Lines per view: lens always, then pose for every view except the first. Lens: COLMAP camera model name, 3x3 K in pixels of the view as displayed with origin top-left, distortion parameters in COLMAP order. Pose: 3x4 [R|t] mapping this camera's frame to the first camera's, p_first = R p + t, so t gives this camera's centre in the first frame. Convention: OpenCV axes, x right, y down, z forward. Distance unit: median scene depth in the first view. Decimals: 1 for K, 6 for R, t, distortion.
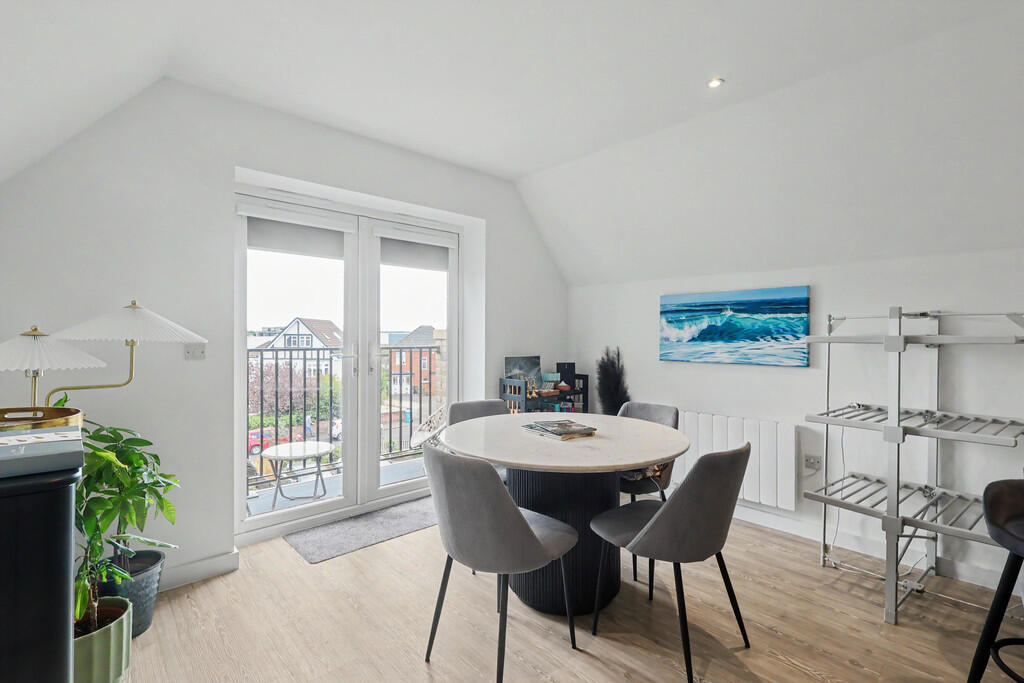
lens RADIAL K [[466.8, 0, 514.3], [0, 466.8, 339.2], [0, 0, 1]] dist [-0.001033, -0.000070]
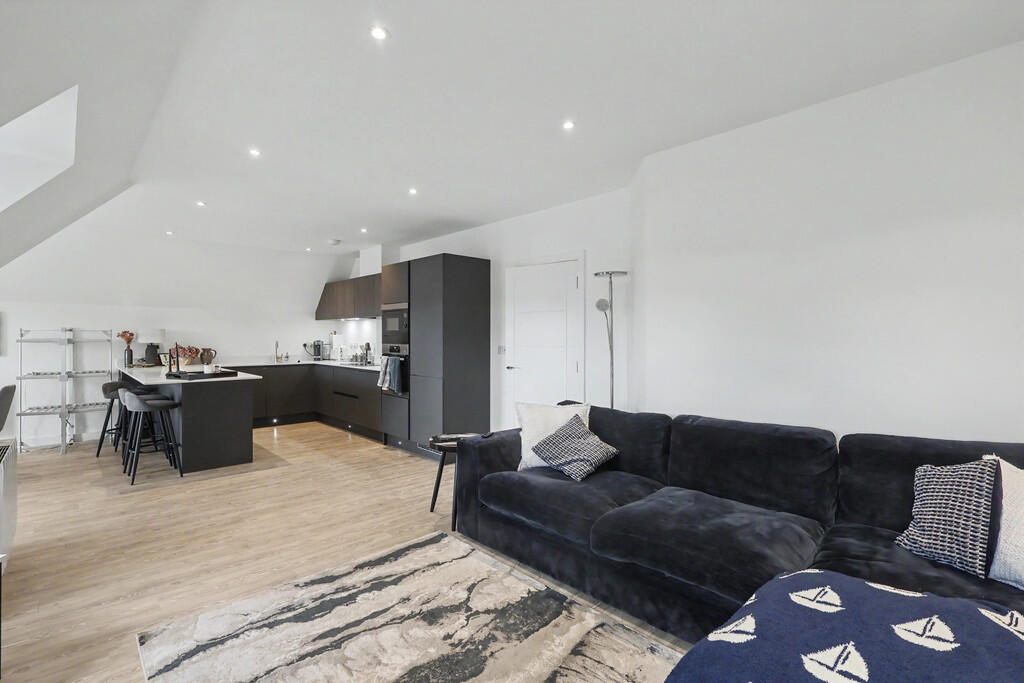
lens RADIAL K [[466.8, 0, 514.3], [0, 466.8, 339.2], [0, 0, 1]] dist [-0.001033, -0.000070]
pose [[-0.017920, -0.003290, 0.999834, -1.446427], [0.005619, 0.999978, 0.003391, -0.000190], [-0.999824, 0.005678, -0.017901, -1.149248]]
